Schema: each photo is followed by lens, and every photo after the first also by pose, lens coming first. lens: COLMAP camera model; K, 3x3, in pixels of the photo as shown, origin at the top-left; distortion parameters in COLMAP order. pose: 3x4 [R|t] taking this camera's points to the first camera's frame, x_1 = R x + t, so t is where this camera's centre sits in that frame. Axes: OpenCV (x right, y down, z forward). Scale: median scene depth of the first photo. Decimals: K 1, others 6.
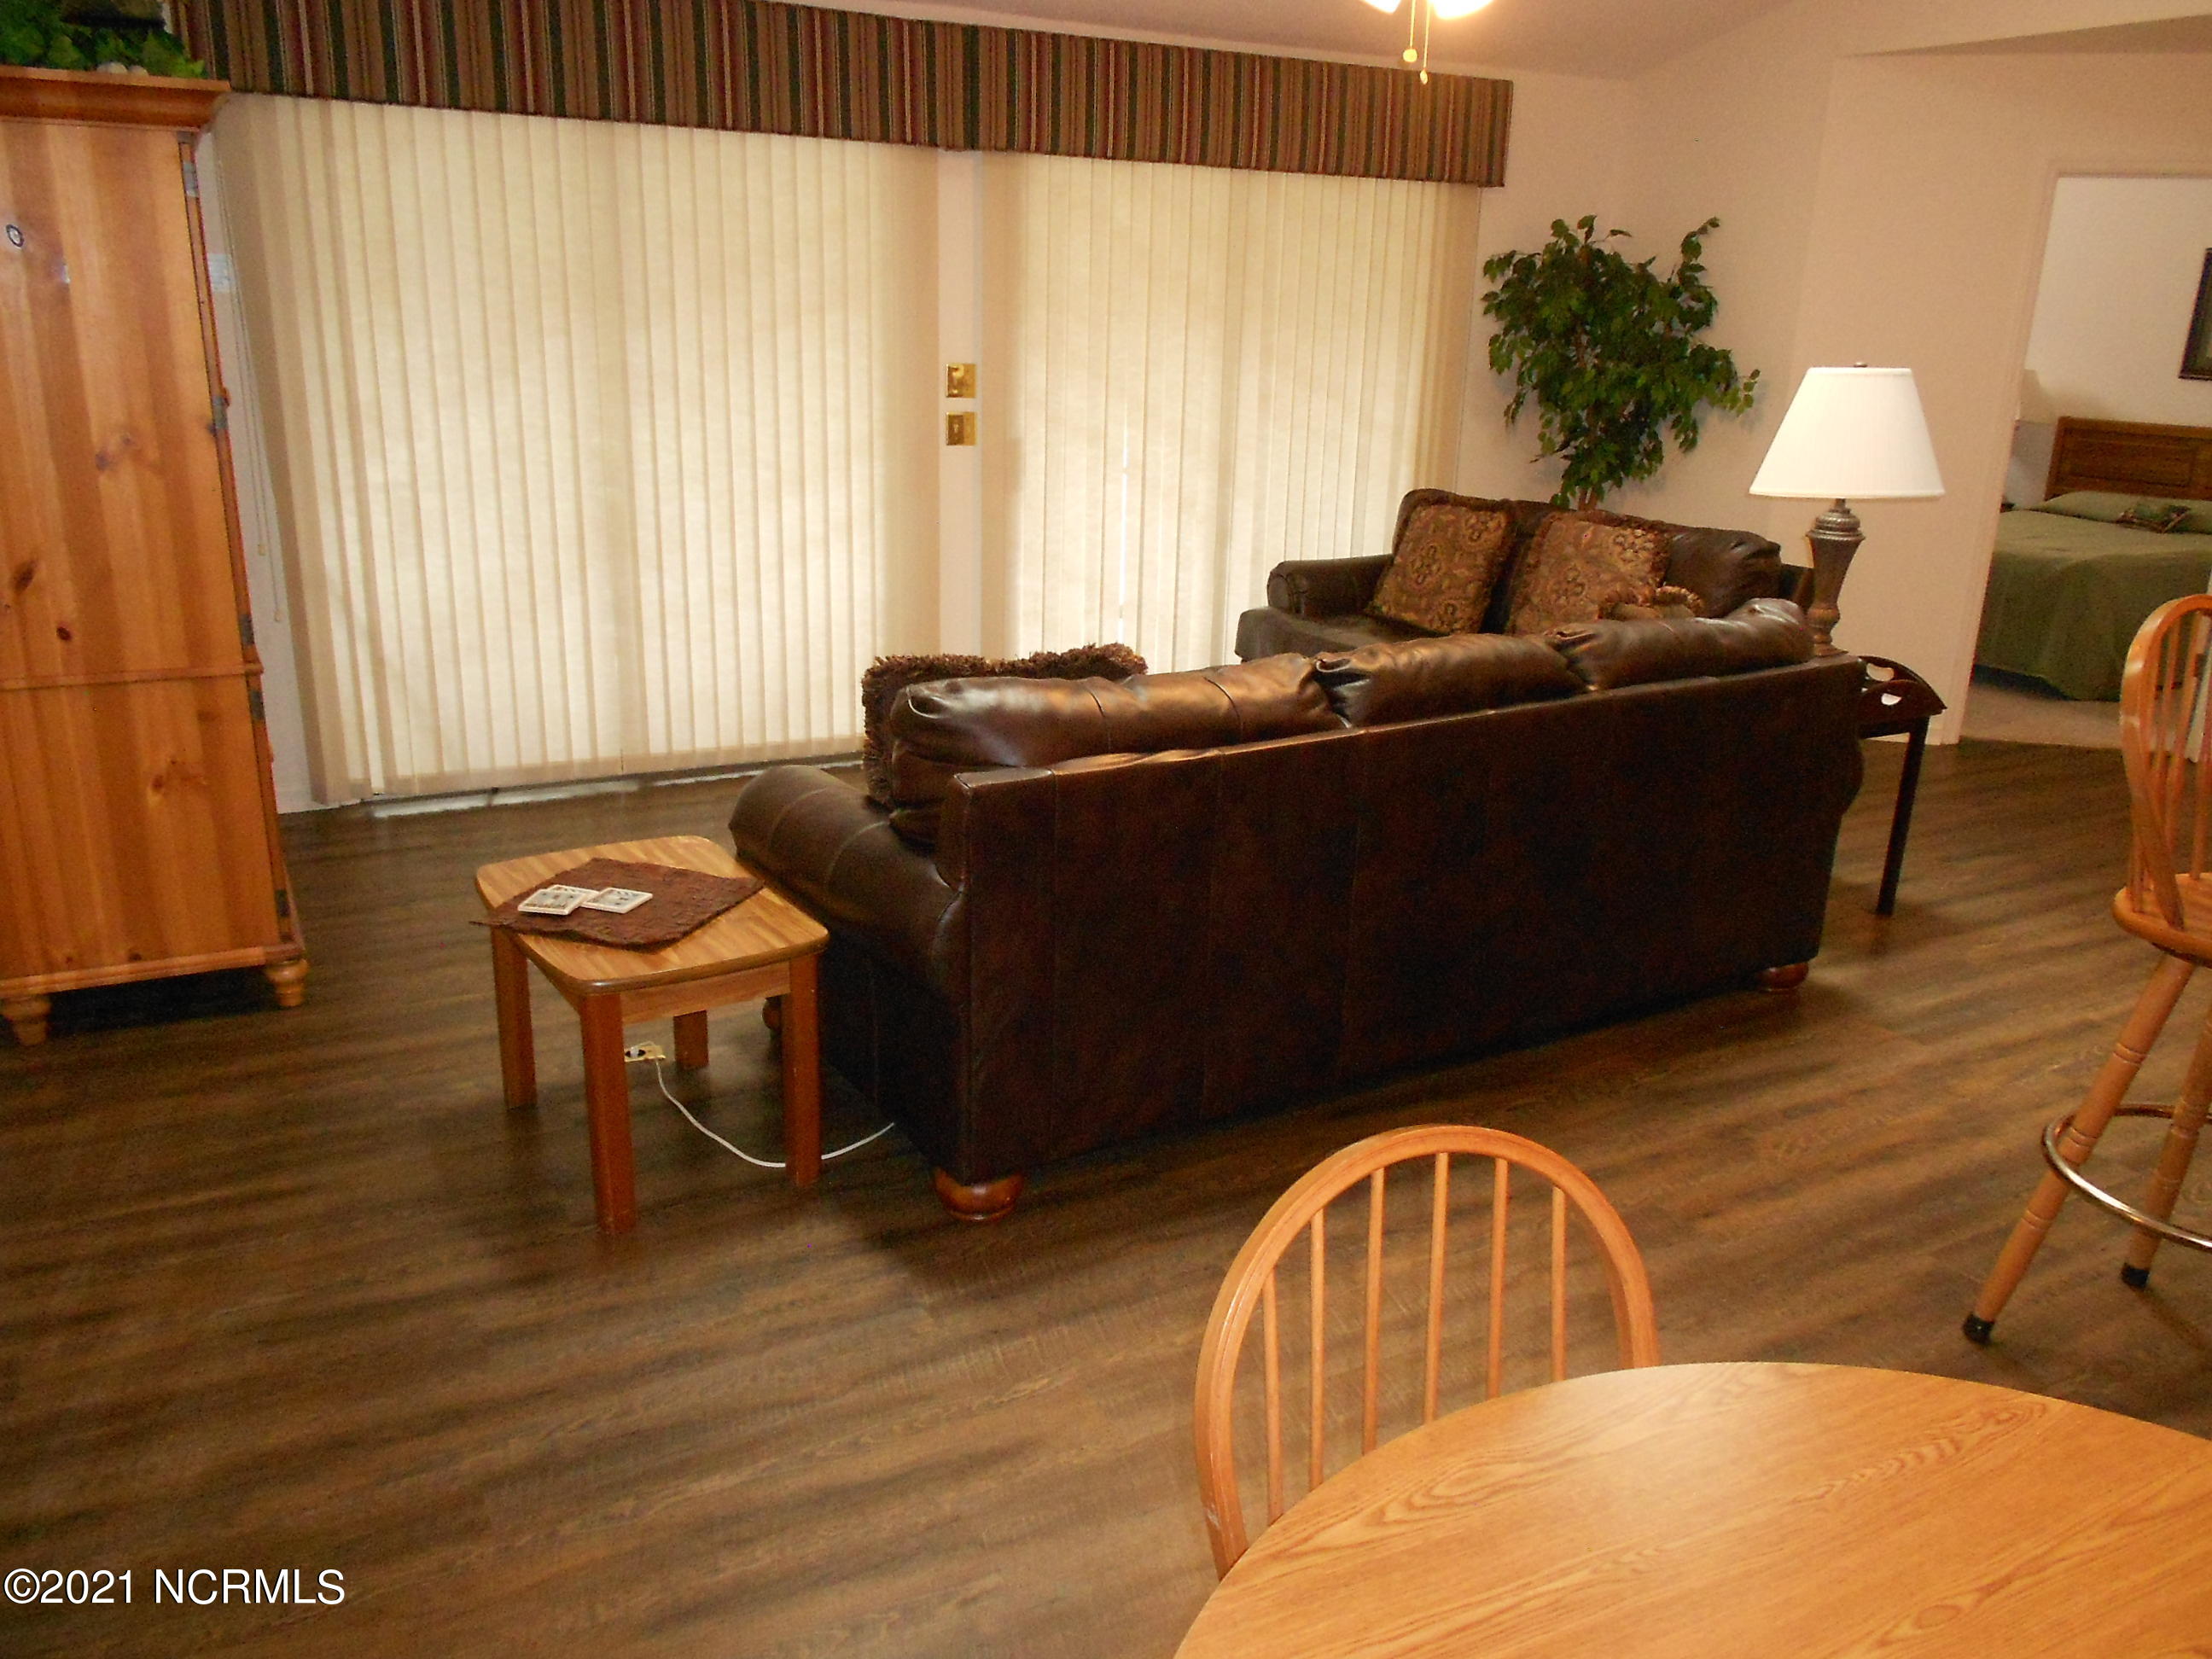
lens RADIAL K [[1732.6, 0, 1169.5], [0, 1732.6, 838.7], [0, 0, 1]] dist [0.027995, -0.021891]
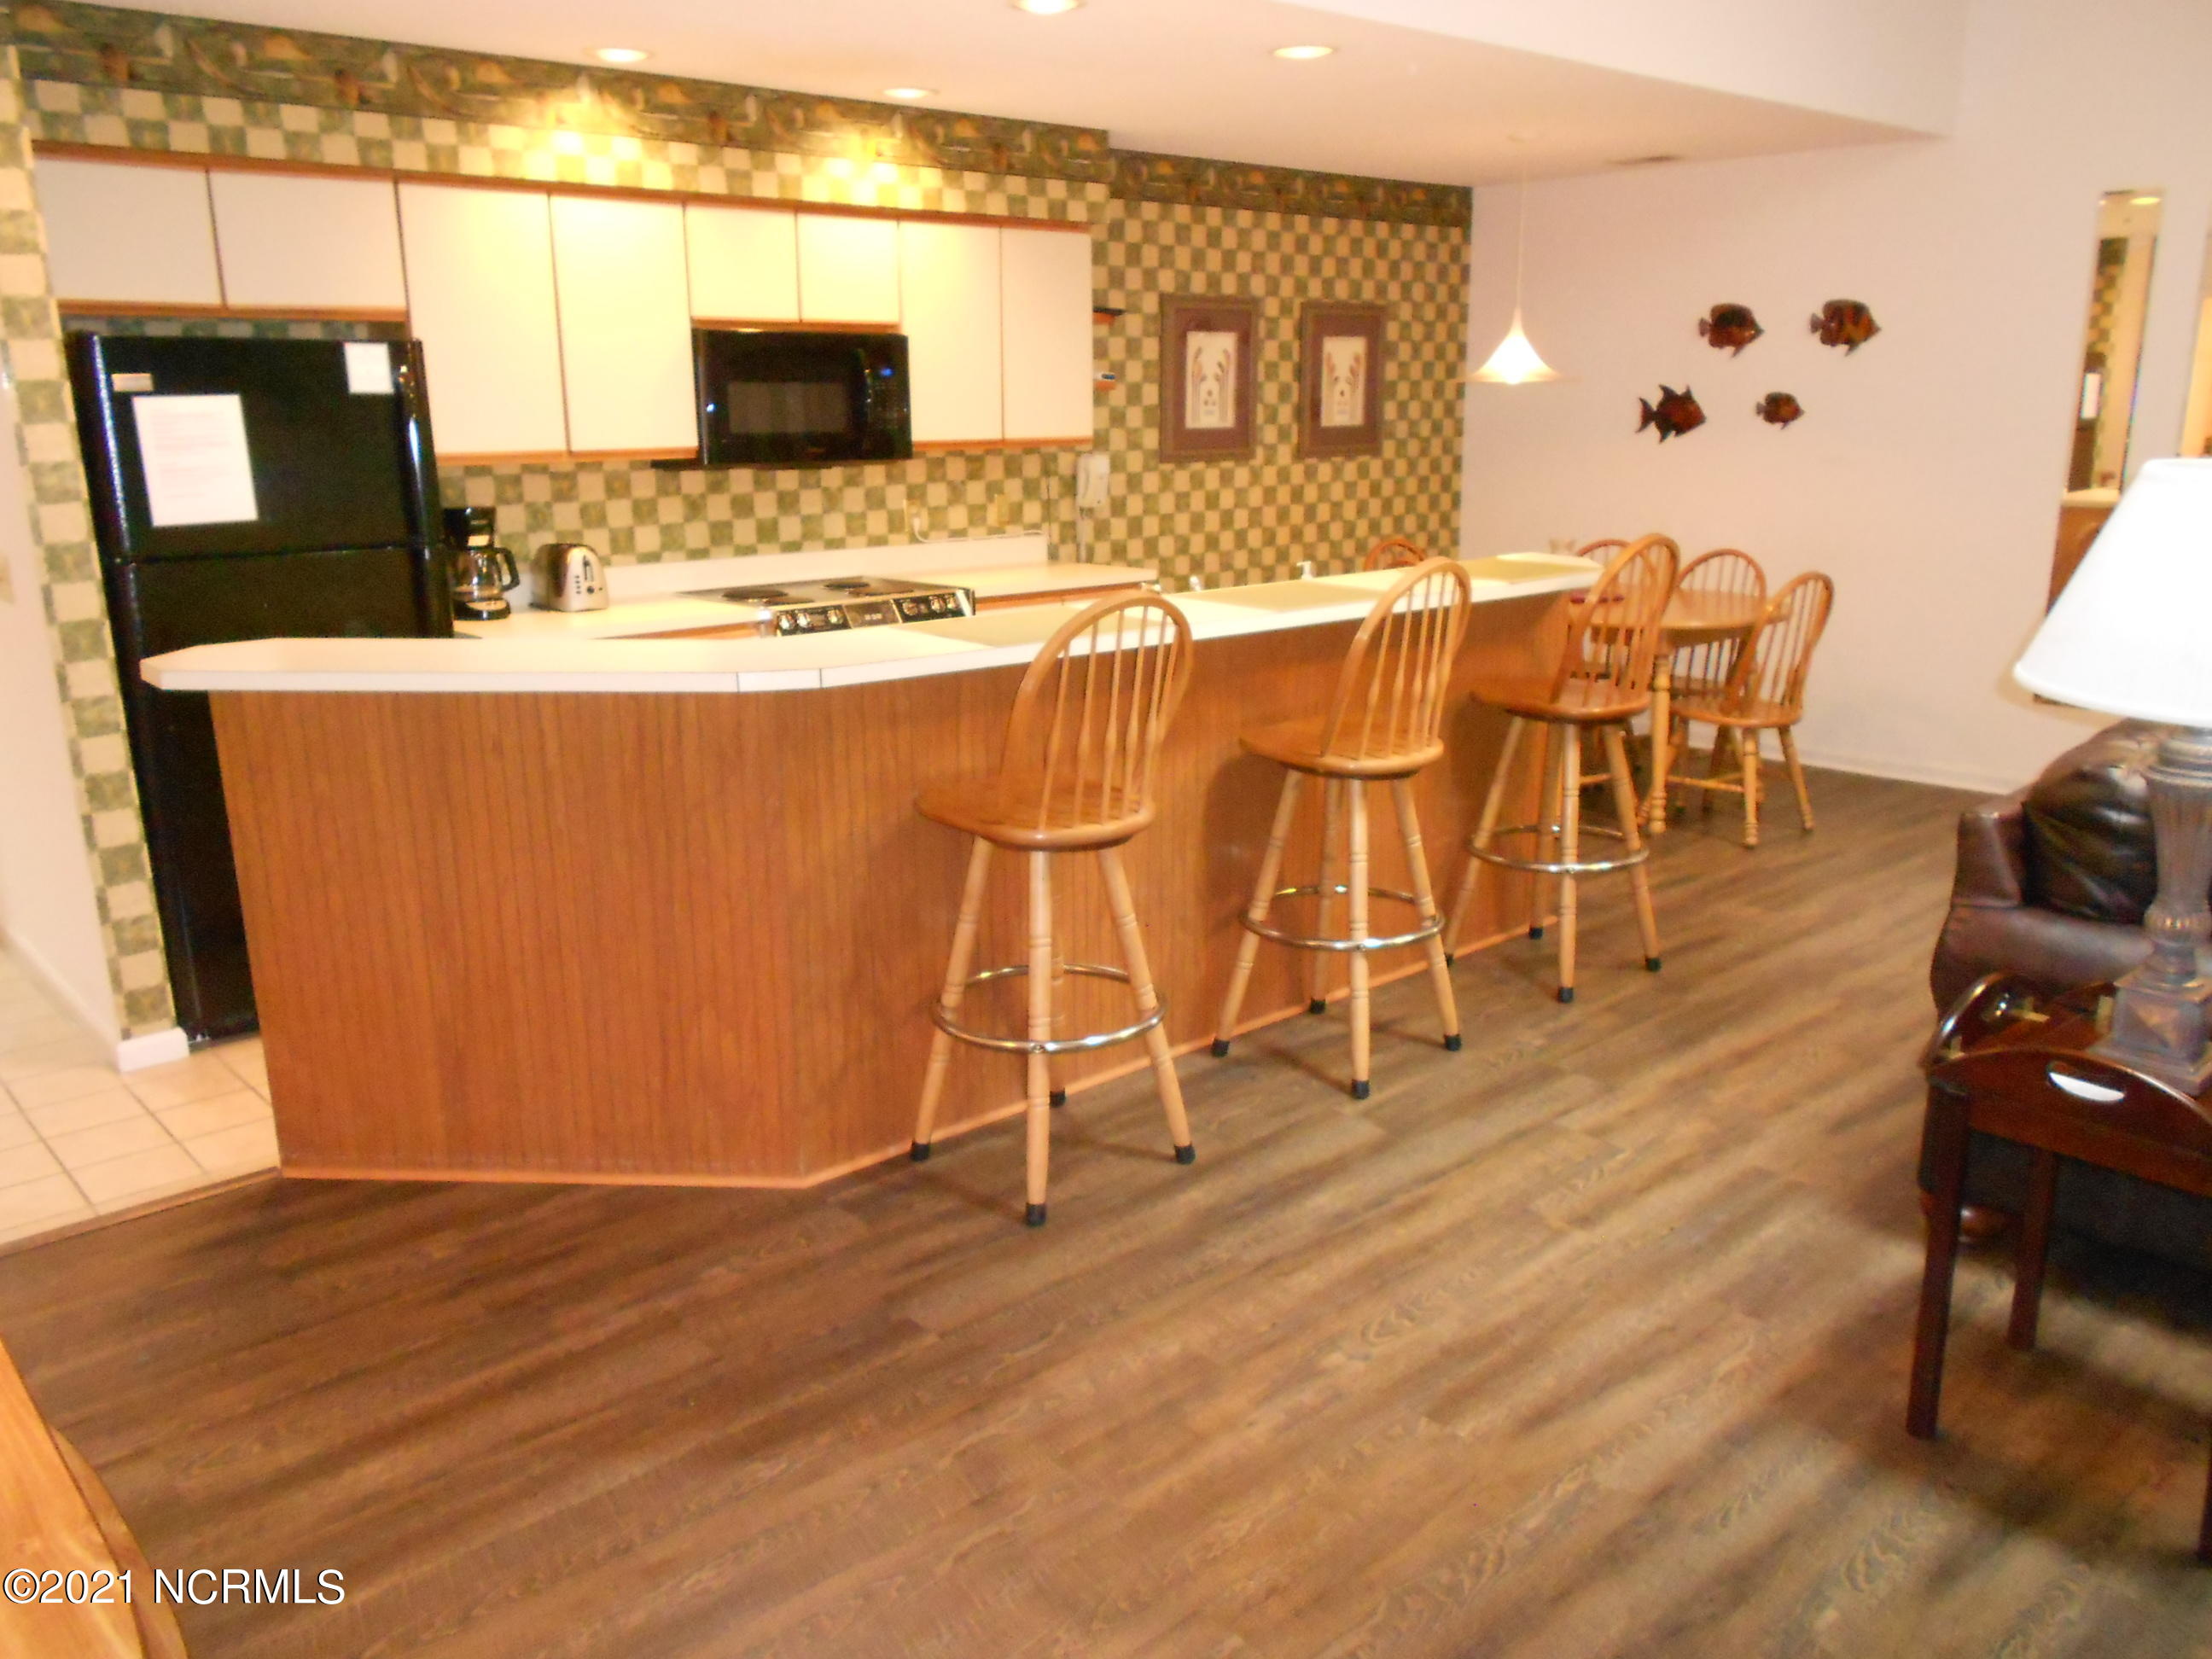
lens RADIAL K [[1732.6, 0, 1120.7], [0, 1732.6, 860.6], [0, 0, 1]] dist [0.027995, -0.021891]
pose [[-0.978379, 0.038455, -0.203214, 0.823736], [-0.076074, 0.846765, 0.526499, -0.418318], [0.192320, 0.530575, -0.825532, 1.406503]]
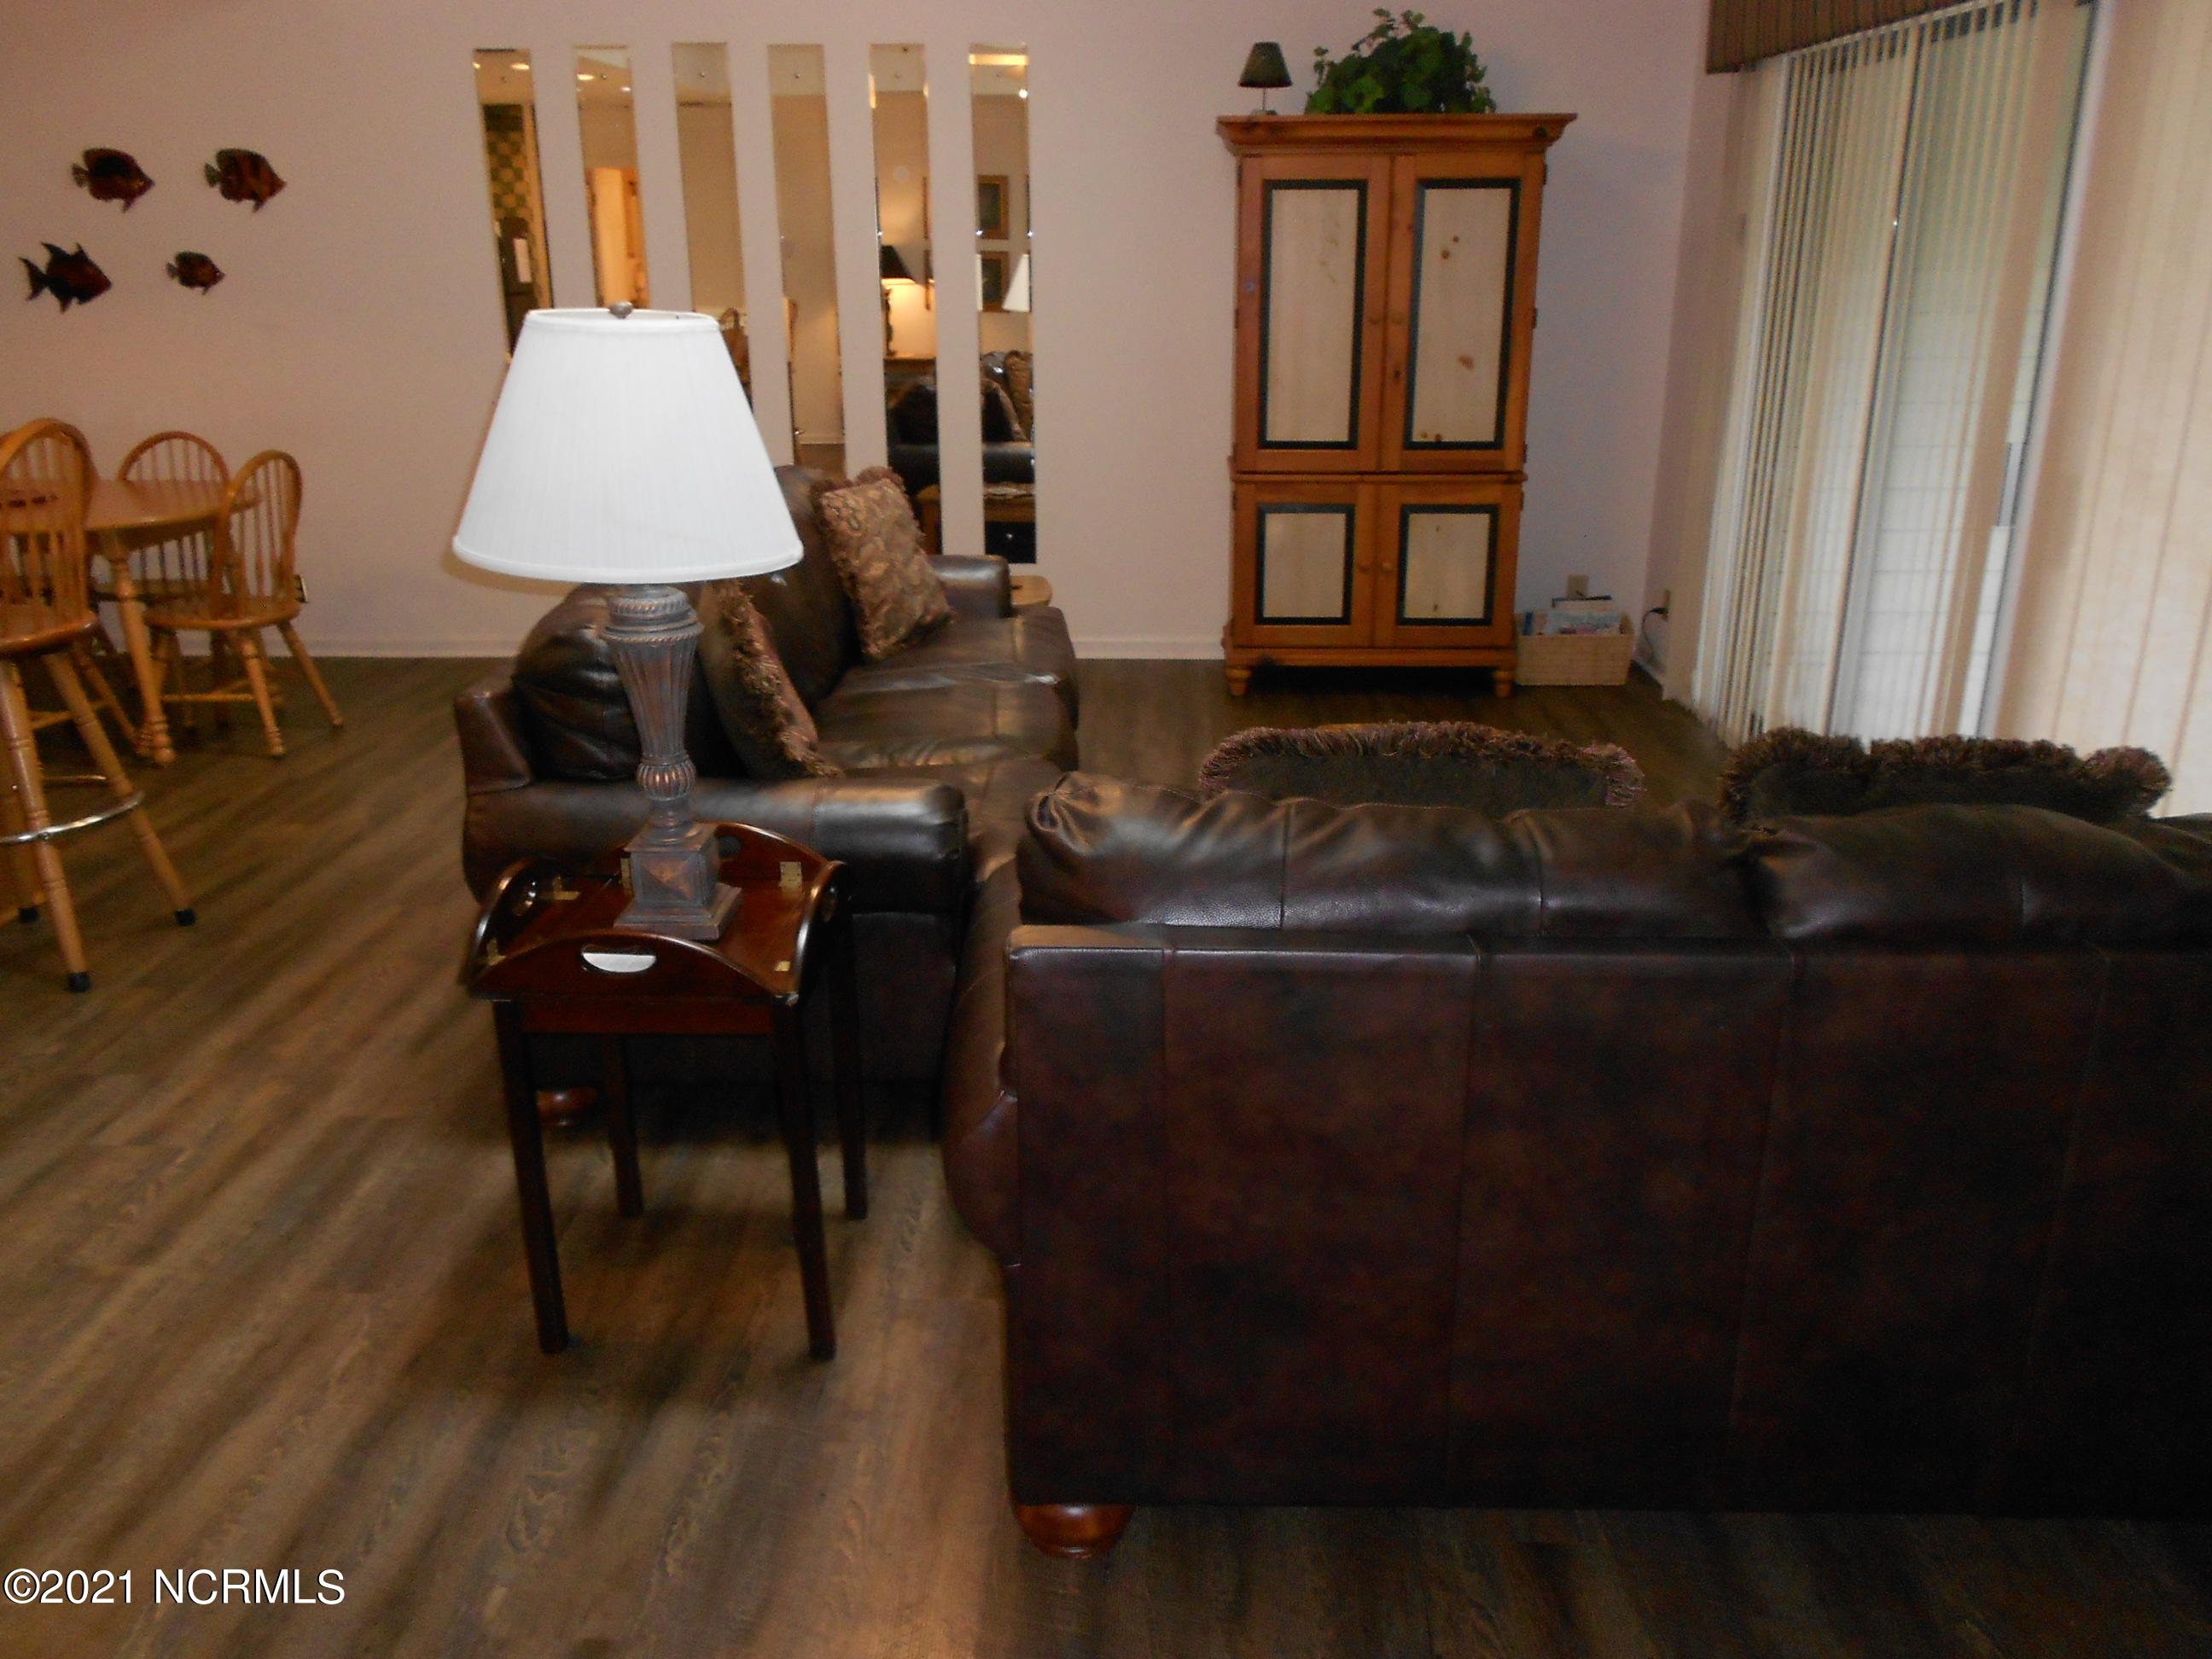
lens RADIAL K [[1732.6, 0, 1106.3], [0, 1732.6, 834.4], [0, 0, 1]] dist [0.027995, -0.021891]
pose [[-0.538878, 0.251411, -0.803992, 0.761203], [-0.255973, 0.860424, 0.440623, -0.401133], [0.802551, 0.443242, -0.399309, 1.368712]]
